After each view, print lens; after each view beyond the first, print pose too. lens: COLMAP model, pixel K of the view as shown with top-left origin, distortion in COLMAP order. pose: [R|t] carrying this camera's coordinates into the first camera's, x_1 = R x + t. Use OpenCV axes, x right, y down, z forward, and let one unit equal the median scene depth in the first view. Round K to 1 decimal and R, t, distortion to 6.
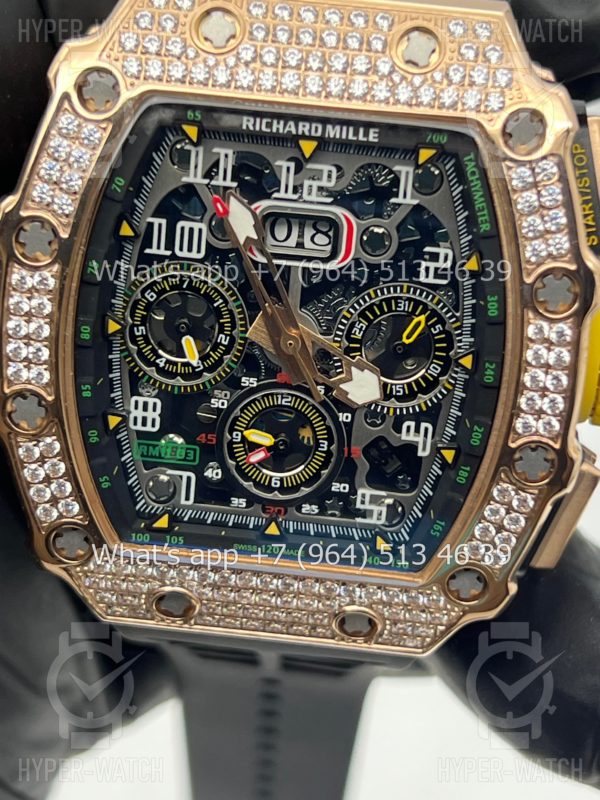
lens RADIAL K [[1892.2, 0, 300.0], [0, 1892.2, 400.0], [0, 0, 1]] dist [0.137179, 0.175945]
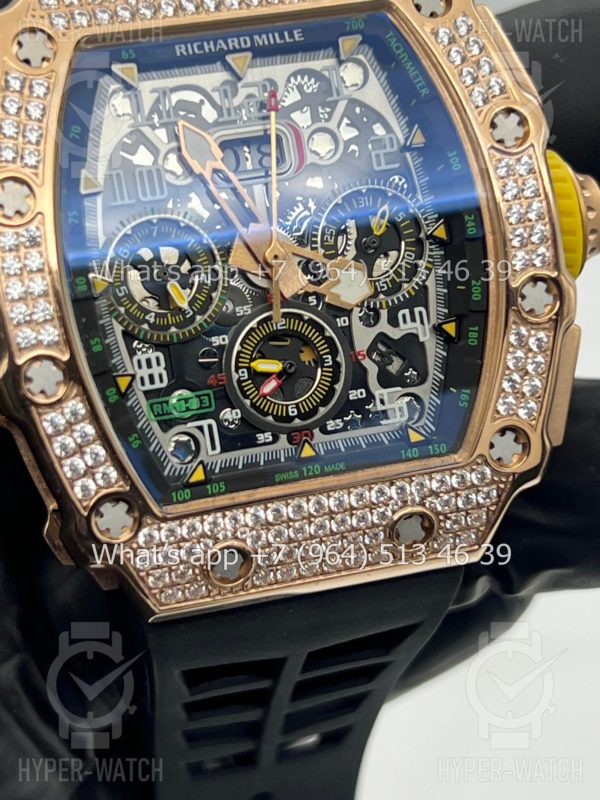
lens RADIAL K [[1892.2, 0, 300.0], [0, 1892.2, 400.0], [0, 0, 1]] dist [0.137179, 0.175945]
pose [[0.929154, -0.250289, 0.272080, -0.279993], [0.319645, 0.913661, -0.251101, 0.291163], [-0.185741, 0.320280, 0.928935, 0.085468]]
